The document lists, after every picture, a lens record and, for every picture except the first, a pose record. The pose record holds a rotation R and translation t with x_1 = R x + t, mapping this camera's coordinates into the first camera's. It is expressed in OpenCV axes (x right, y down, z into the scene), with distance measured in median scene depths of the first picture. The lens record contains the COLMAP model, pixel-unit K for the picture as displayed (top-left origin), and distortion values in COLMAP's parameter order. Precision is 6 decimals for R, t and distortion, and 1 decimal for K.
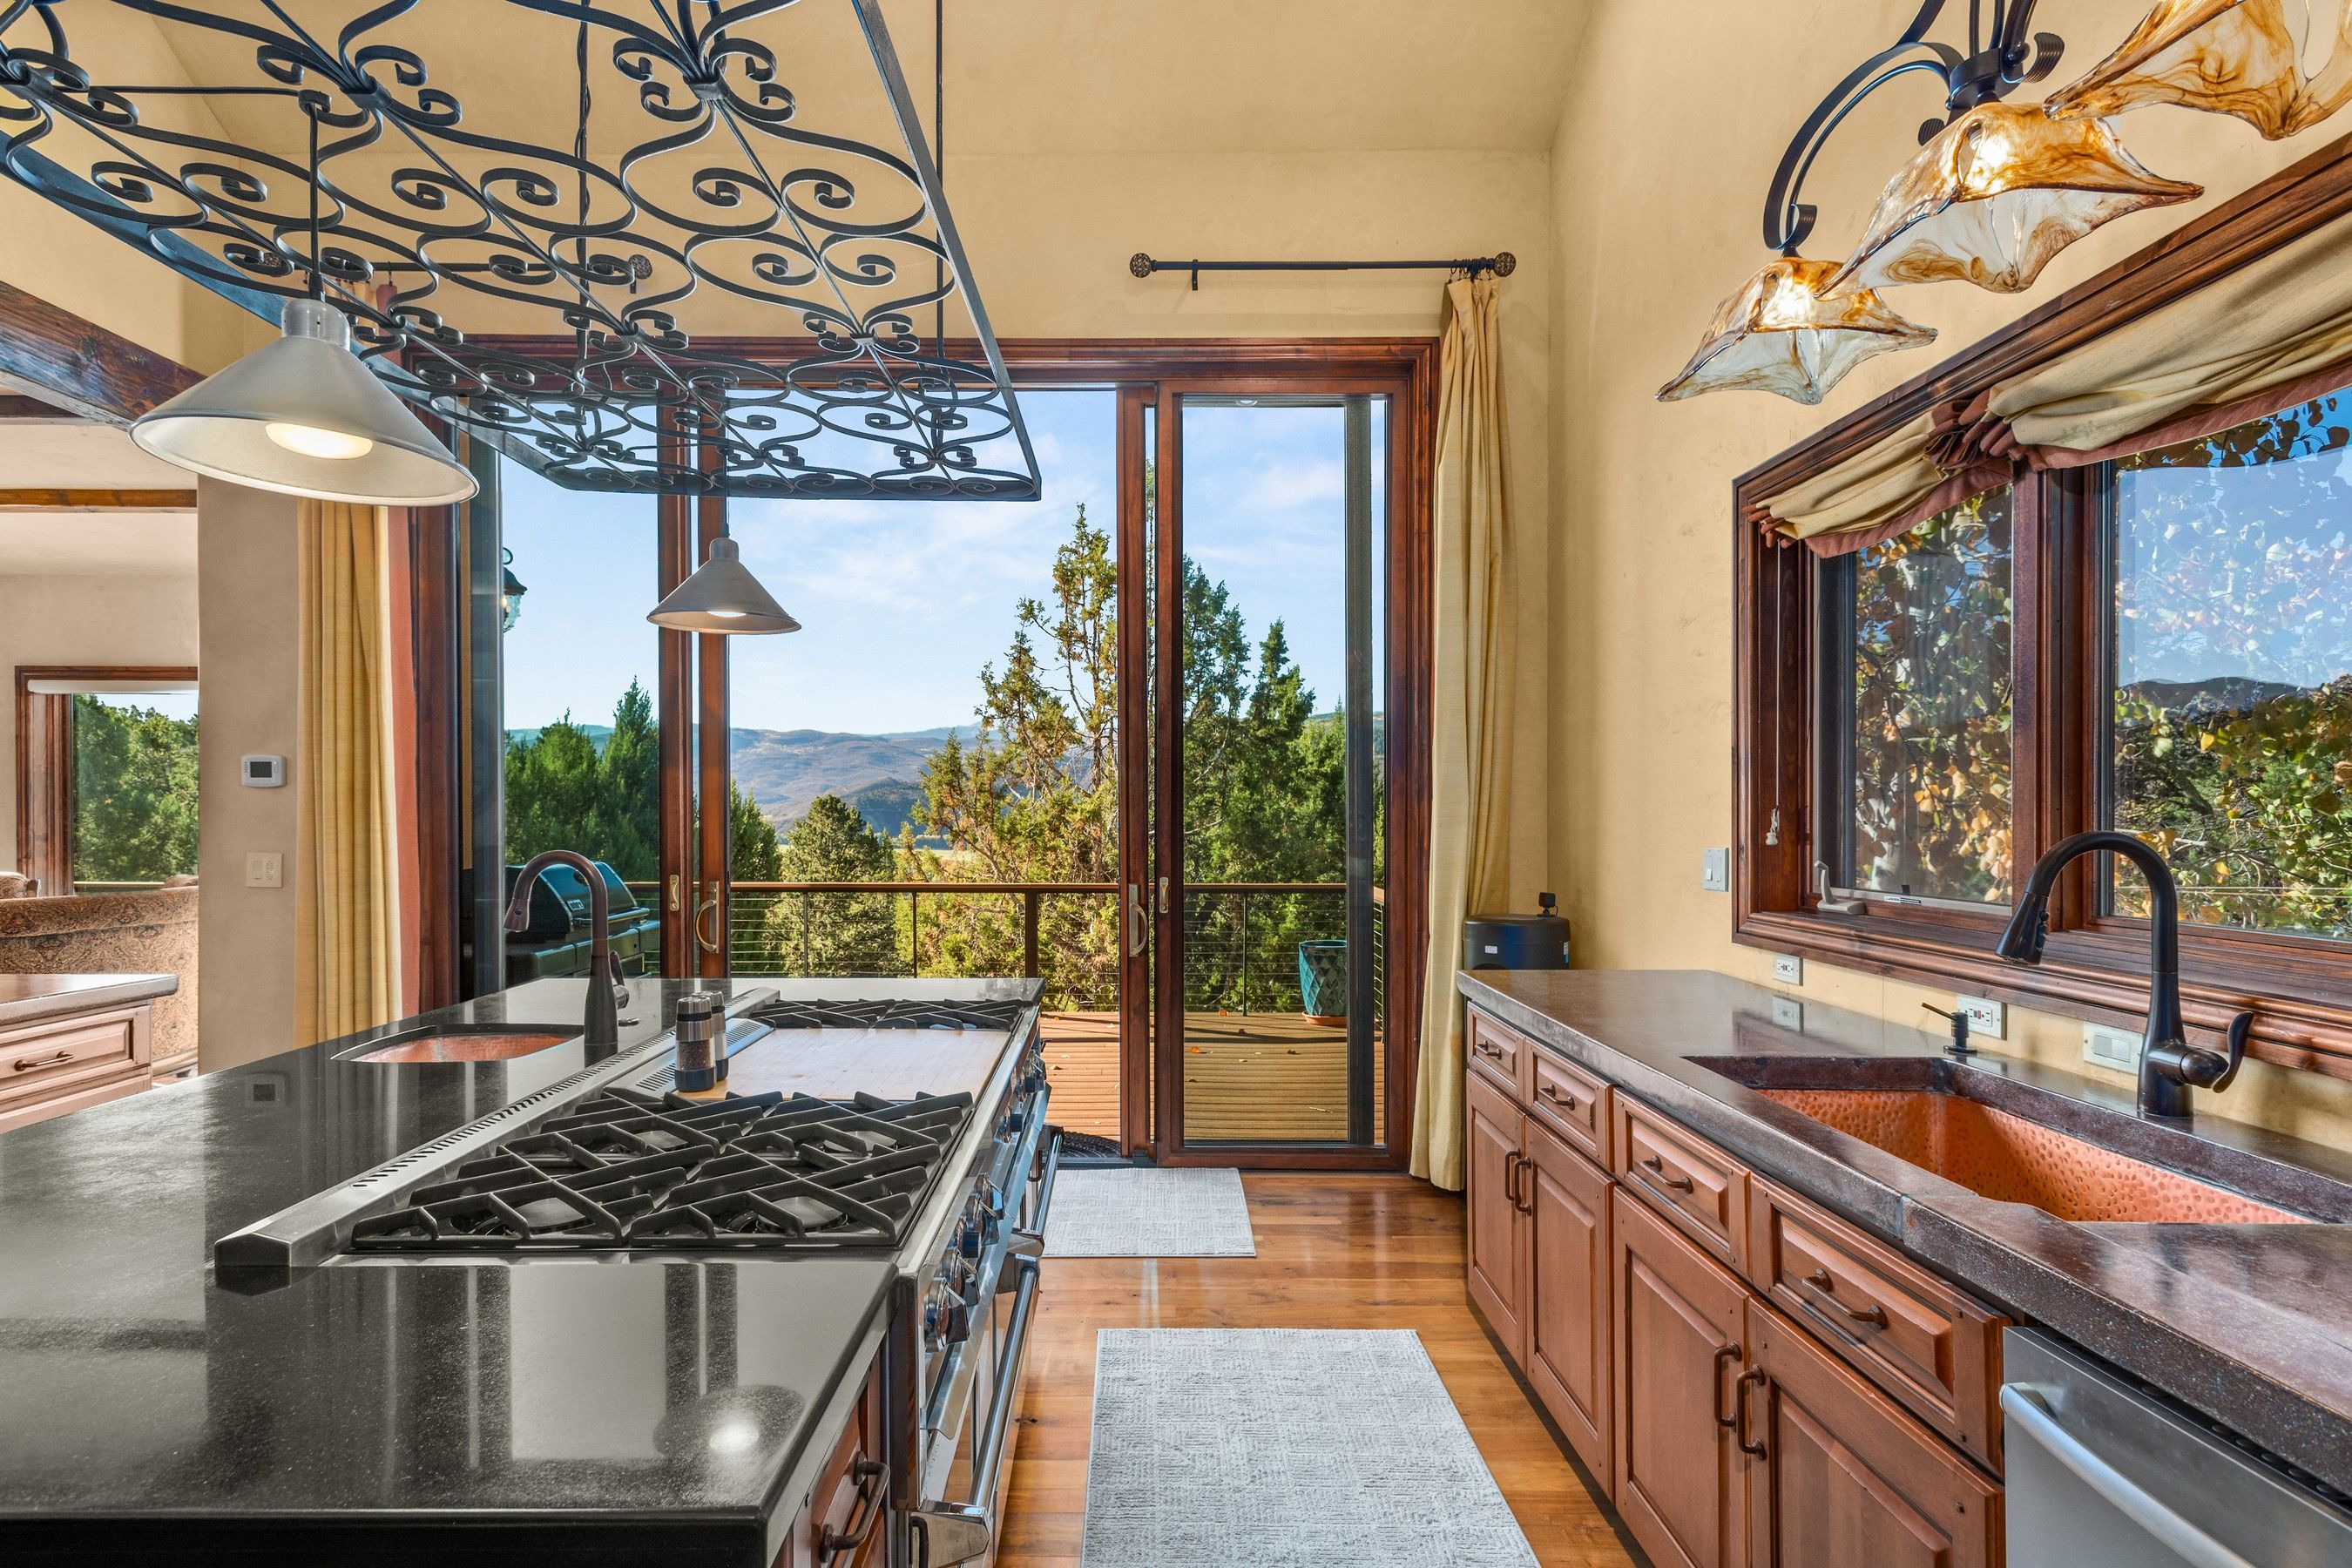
lens RADIAL K [[1141.8, 0, 1163.9], [0, 1141.8, 809.6], [0, 0, 1]] dist [-0.000120, -0.001101]
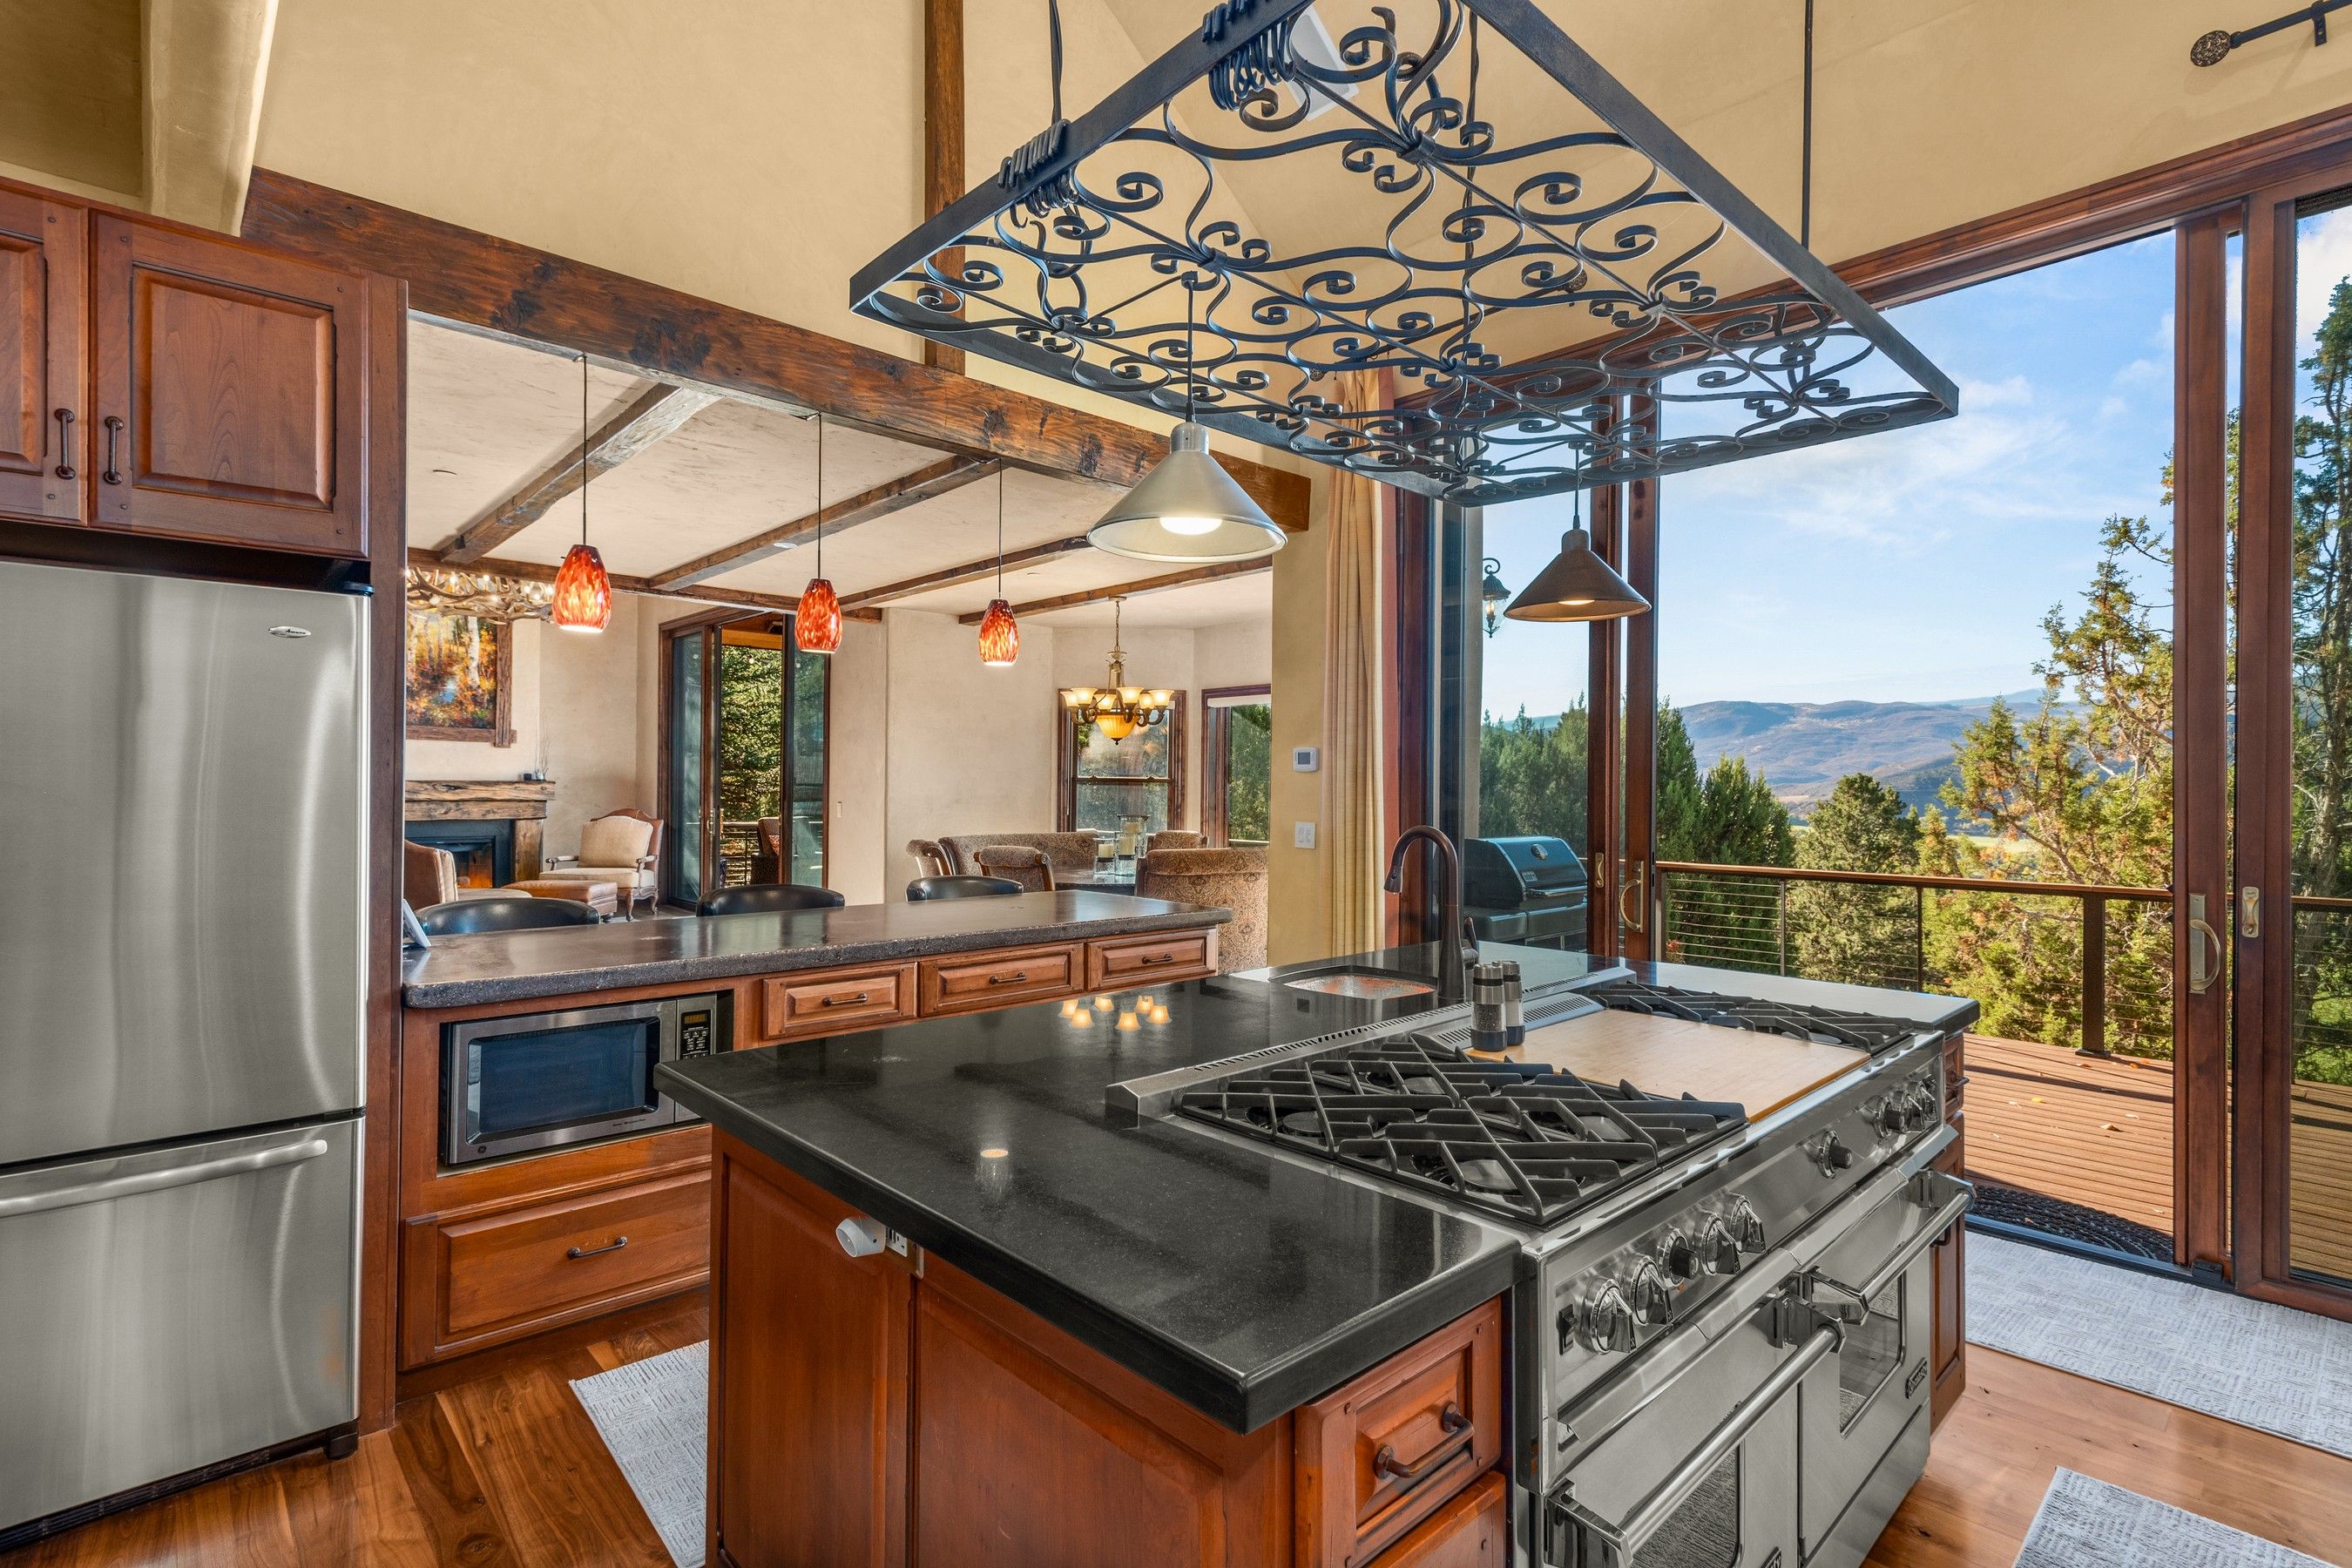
lens RADIAL K [[1141.8, 0, 1176.5], [0, 1141.8, 770.1], [0, 0, 1]] dist [-0.000120, -0.001101]
pose [[0.661362, -0.009622, -0.750005, 0.098377], [-0.002565, 0.999883, -0.015090, -0.001324], [0.750063, 0.011904, 0.661260, 0.027965]]
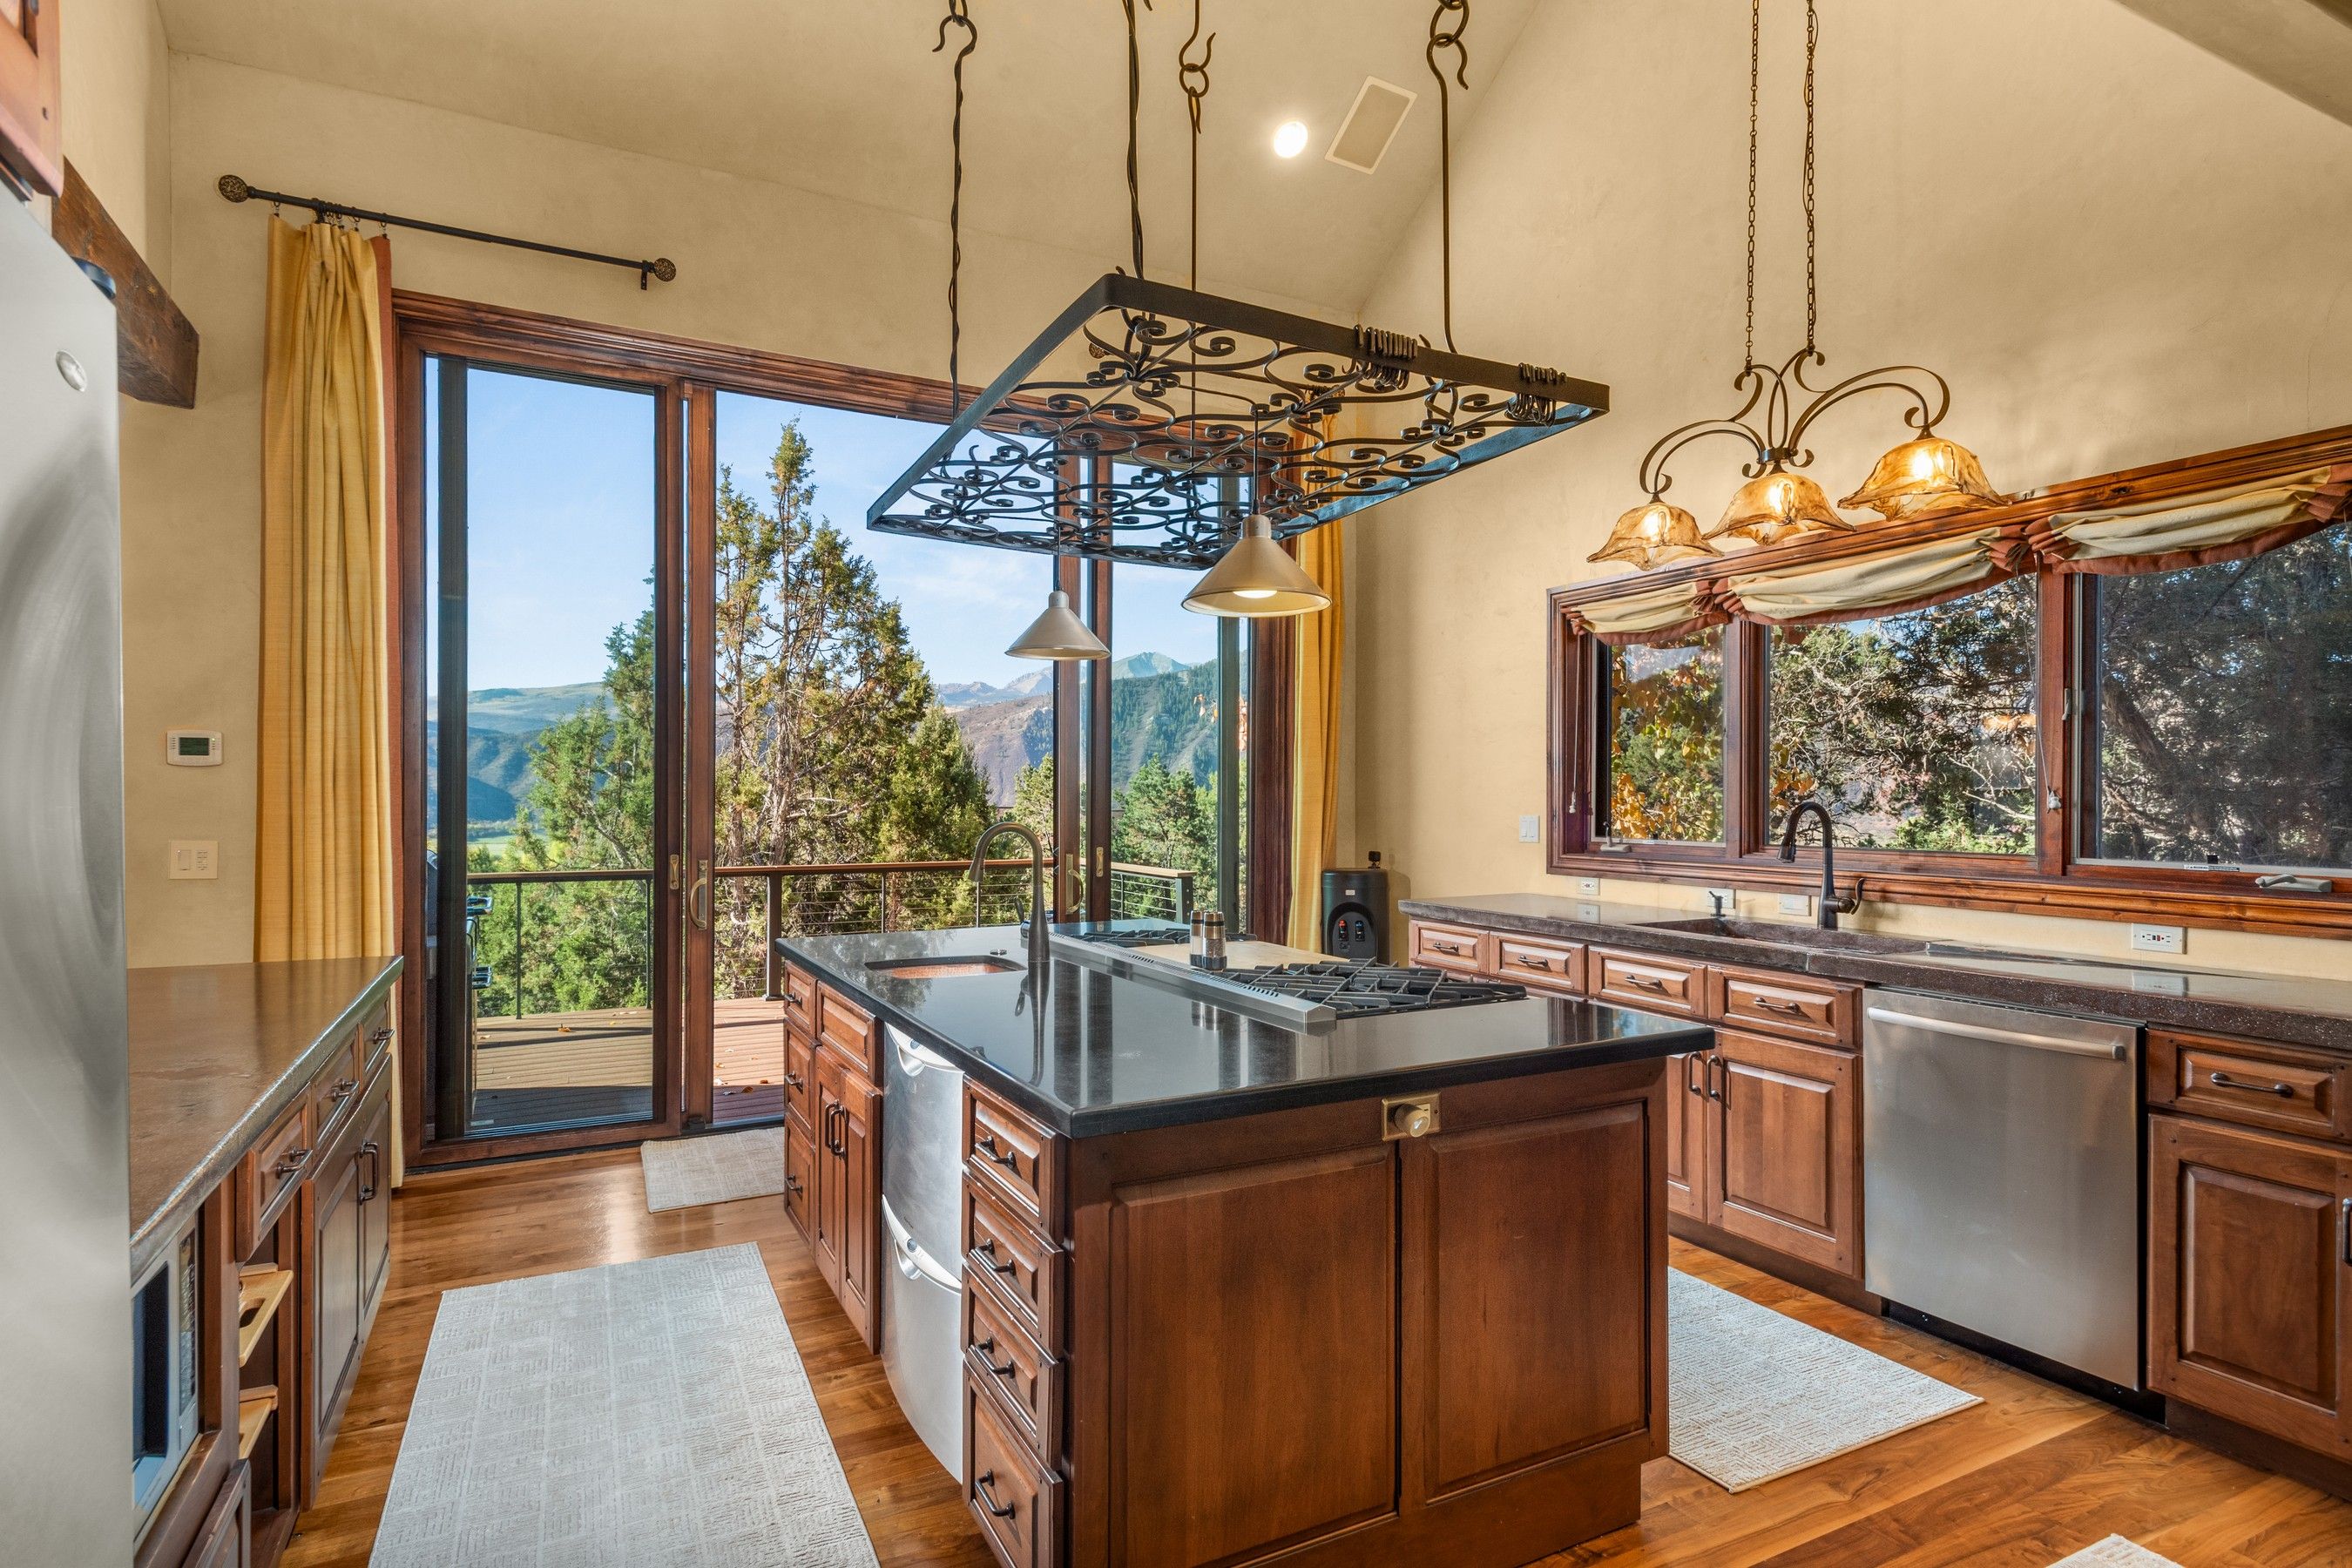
lens RADIAL K [[1263.8, 0, 1172.6], [0, 1263.8, 793.7], [0, 0, 1]] dist [-0.019695, -0.000002]
pose [[0.873722, -0.000884, 0.486425, -0.632987], [-0.000677, 0.999995, 0.003033, -0.002039], [-0.486425, -0.002980, 0.873717, -0.232669]]
